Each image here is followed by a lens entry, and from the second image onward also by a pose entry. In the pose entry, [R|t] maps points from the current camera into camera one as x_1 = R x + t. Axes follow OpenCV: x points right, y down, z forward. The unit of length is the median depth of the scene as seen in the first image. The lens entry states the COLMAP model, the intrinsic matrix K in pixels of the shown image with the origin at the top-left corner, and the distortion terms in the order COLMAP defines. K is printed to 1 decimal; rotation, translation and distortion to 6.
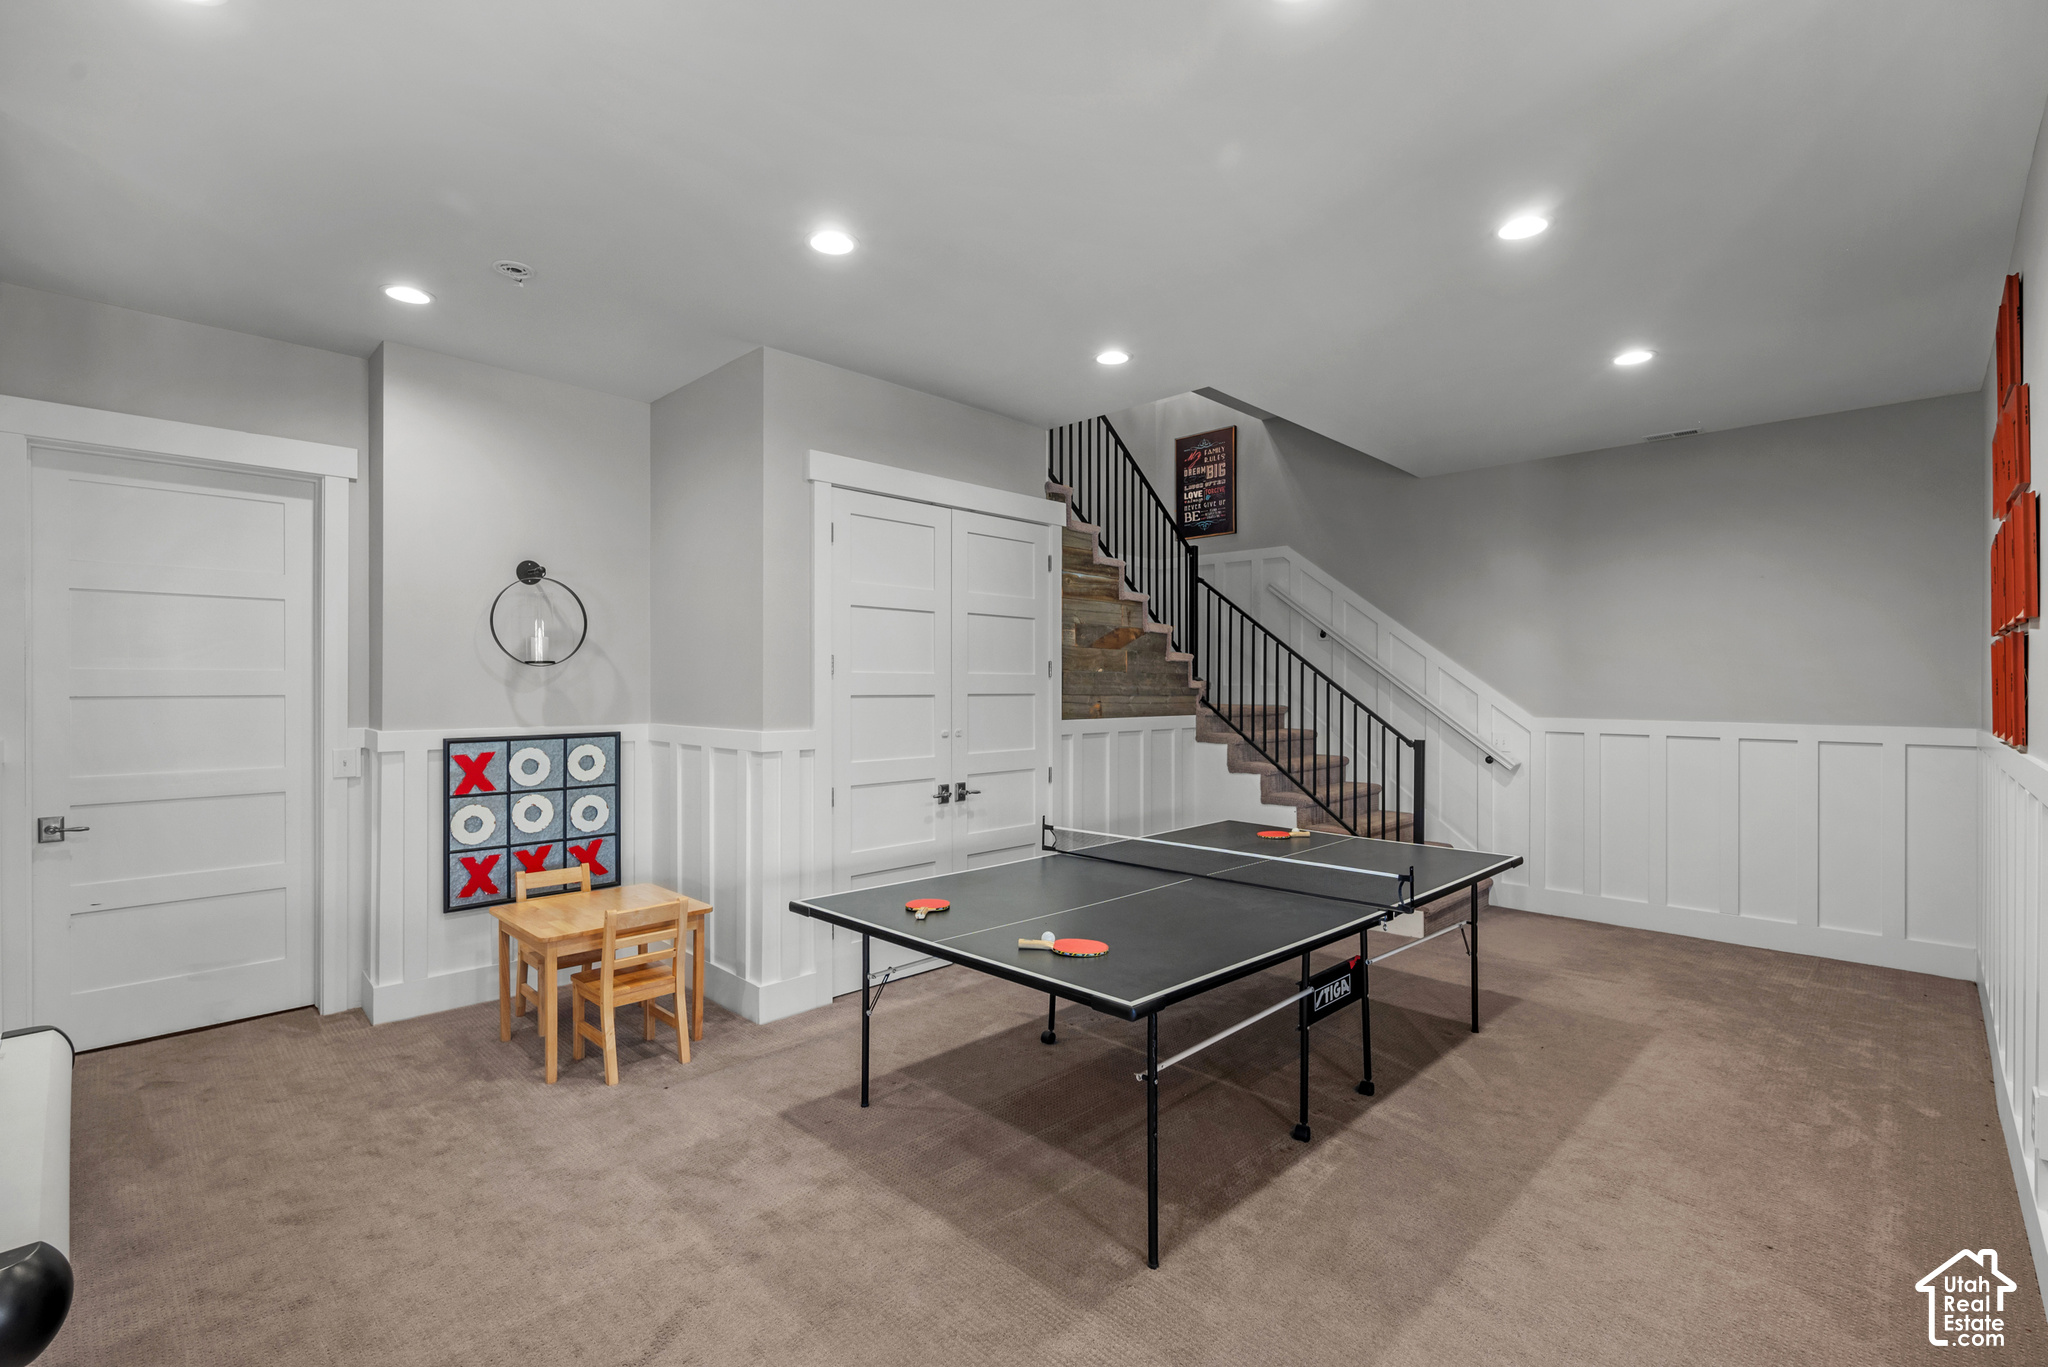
lens RADIAL K [[917.2, 0, 1028.4], [0, 917.2, 689.4], [0, 0, 1]] dist [0.000858, 0.000065]
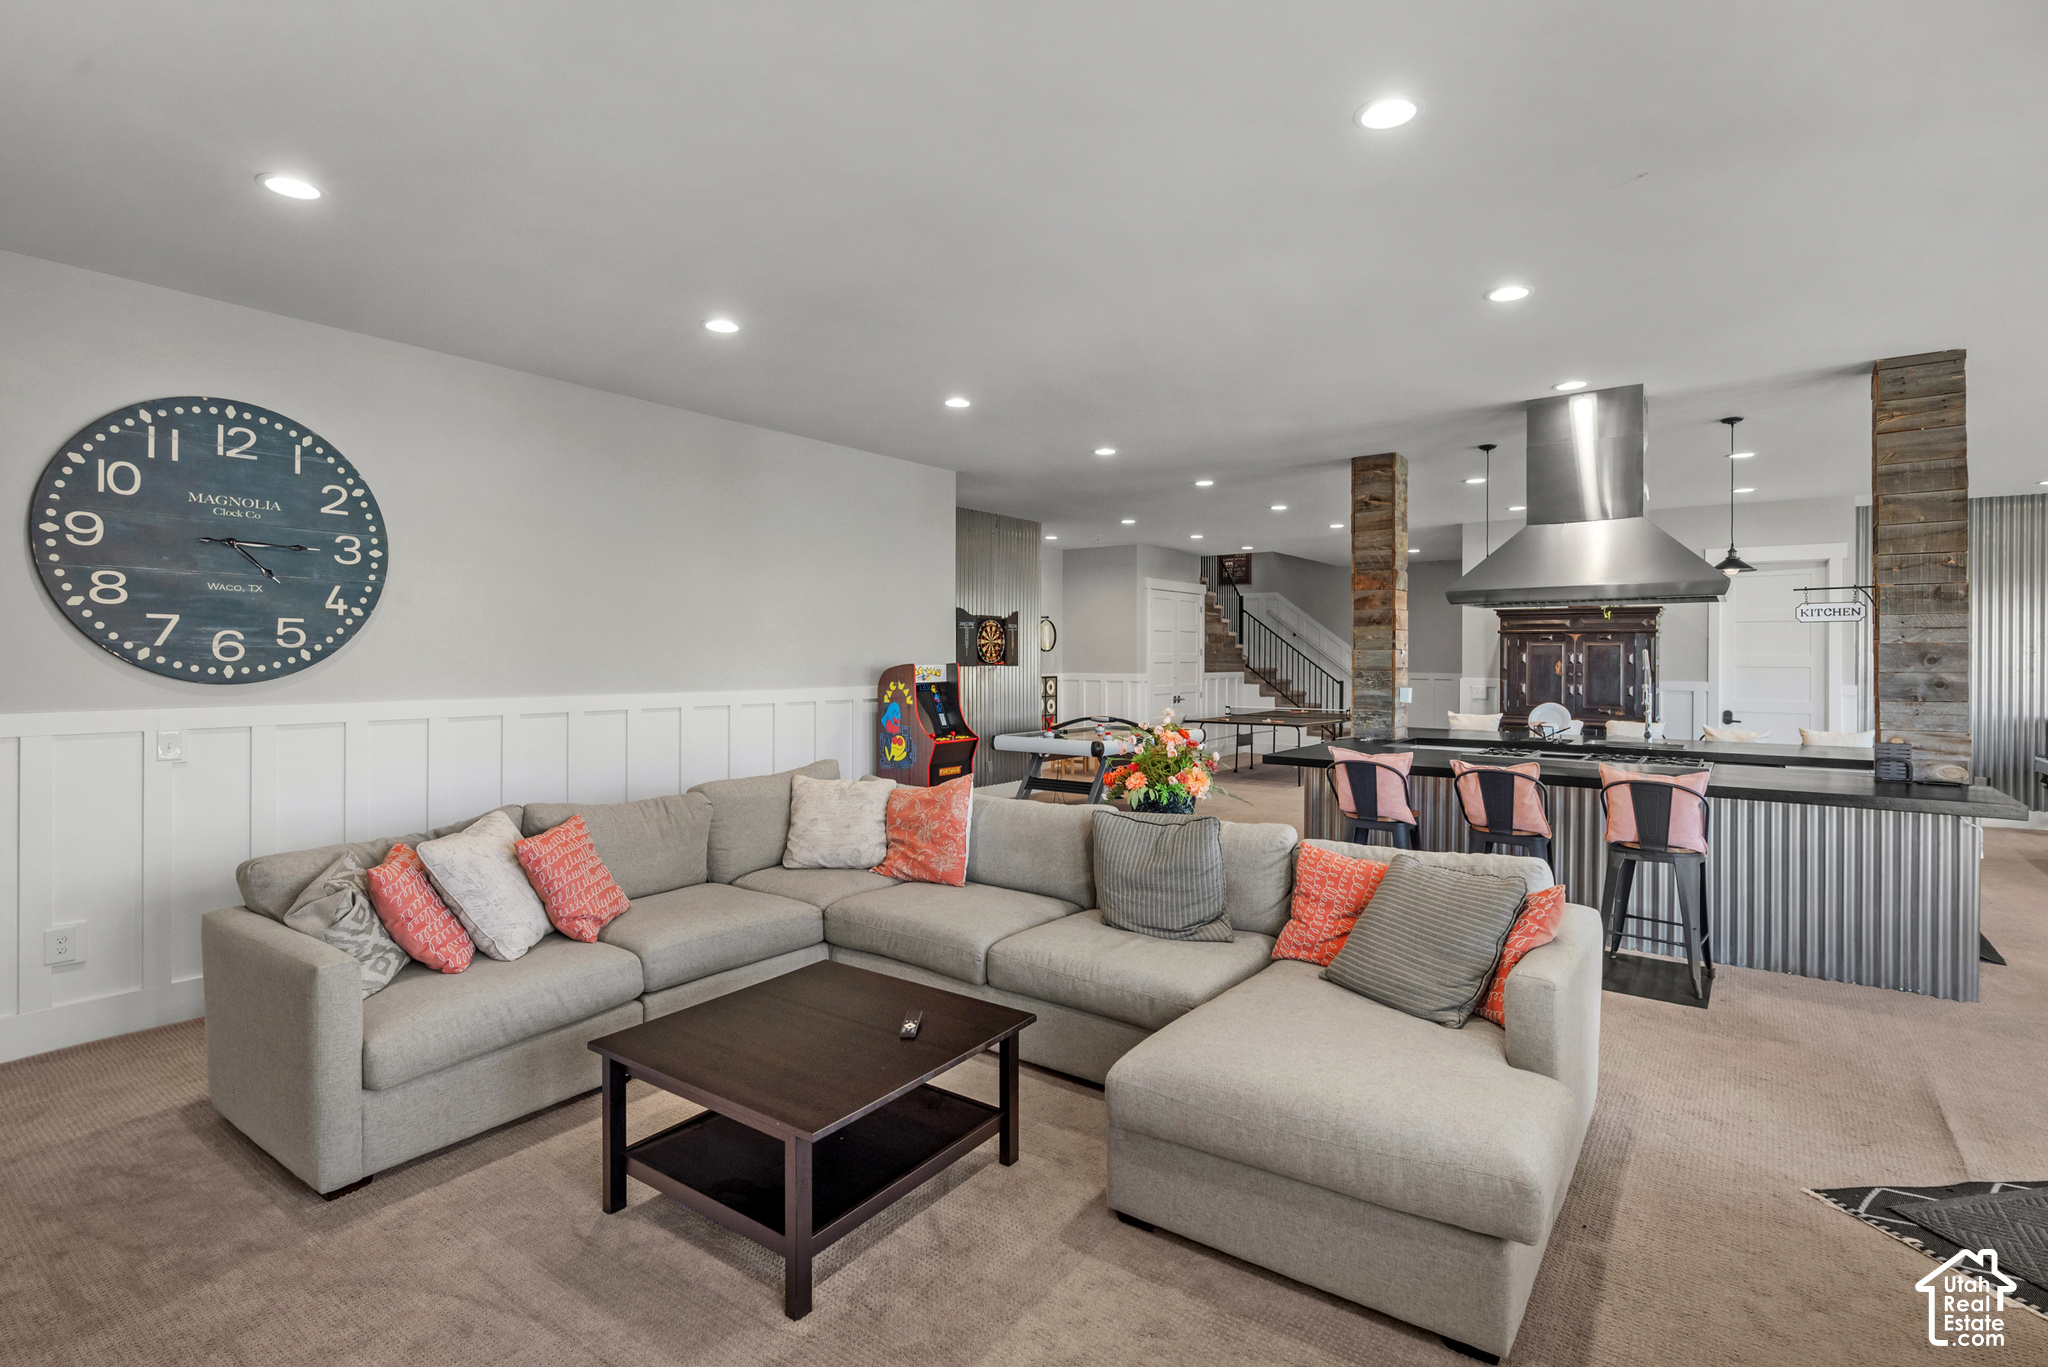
lens RADIAL K [[947.1, 0, 1030.4], [0, 947.1, 680.0], [0, 0, 1]] dist [-0.001685, -0.000308]
pose [[0.991446, -0.001499, 0.130509, -0.759773], [-0.001197, 0.999787, 0.020580, 0.000954], [-0.130513, -0.020560, 0.991233, -1.466635]]
